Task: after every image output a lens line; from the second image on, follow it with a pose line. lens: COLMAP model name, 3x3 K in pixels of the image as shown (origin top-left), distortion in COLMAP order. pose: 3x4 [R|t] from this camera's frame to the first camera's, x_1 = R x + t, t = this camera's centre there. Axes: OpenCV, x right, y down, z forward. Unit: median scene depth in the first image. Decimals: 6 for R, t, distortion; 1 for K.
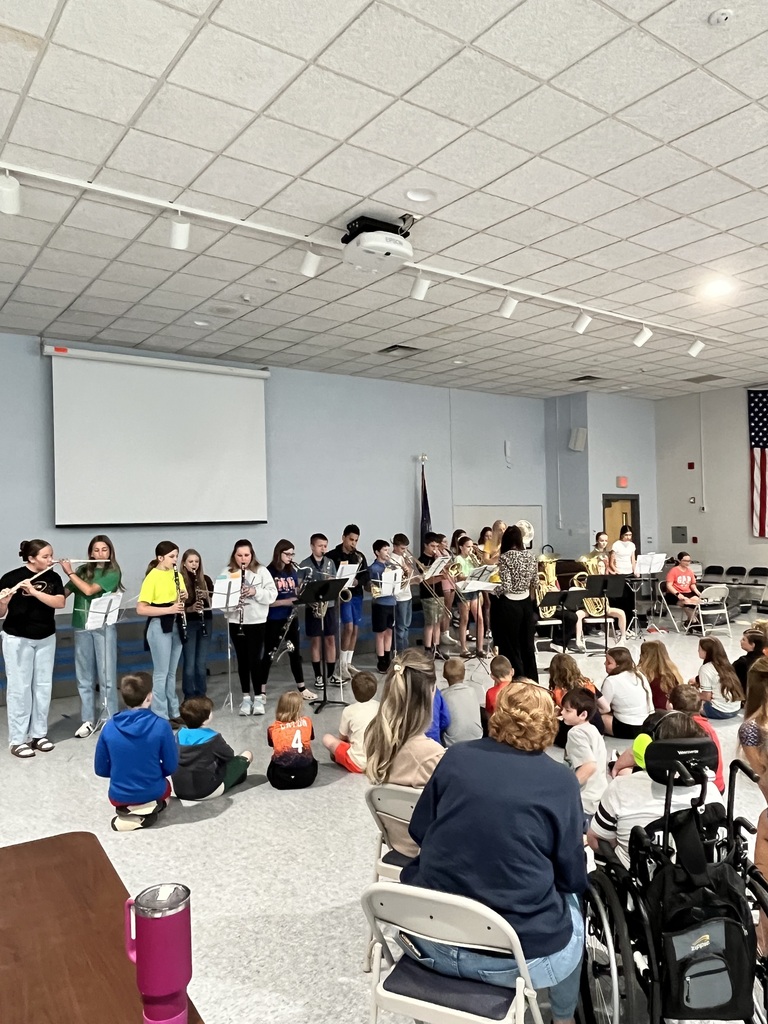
lens RADIAL K [[729.3, 0, 389.3], [0, 729.3, 512.4], [0, 0, 1]] dist [-0.007082, 0.000707]
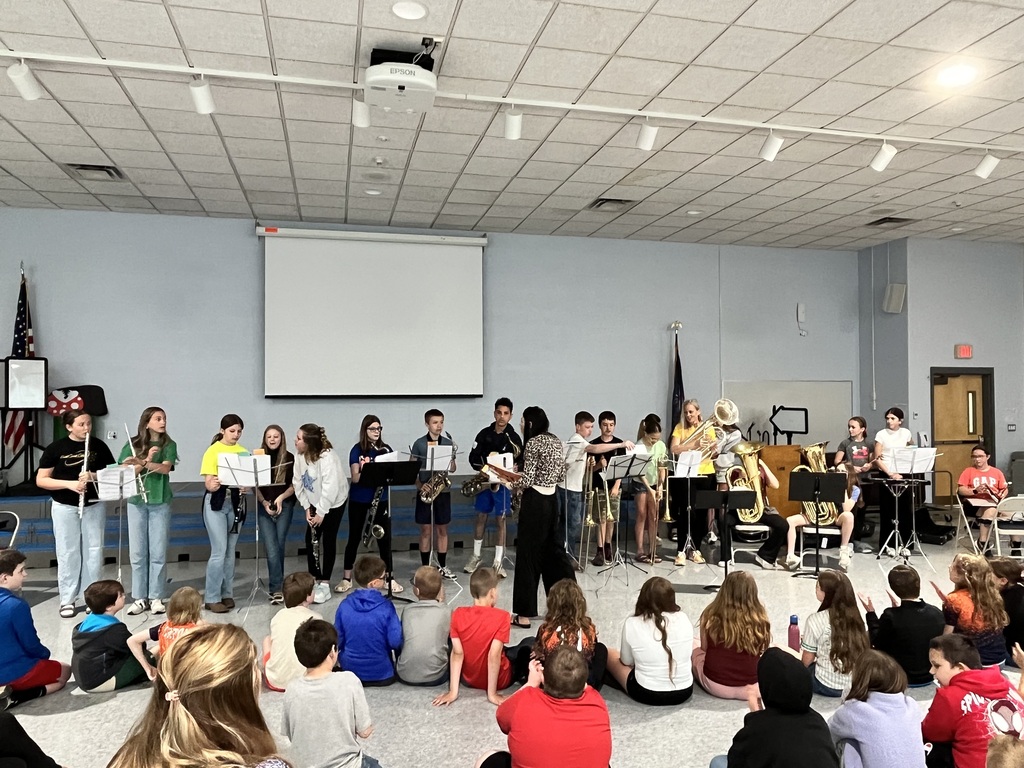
lens RADIAL K [[729.3, 0, 510.0], [0, 729.3, 387.4], [0, 0, 1]] dist [-0.007082, 0.000707]
pose [[0.921847, 0.012937, -0.387337, 0.285316], [-0.011534, 0.999916, 0.005948, -0.005031], [0.387382, -0.001015, 0.921919, 0.161697]]
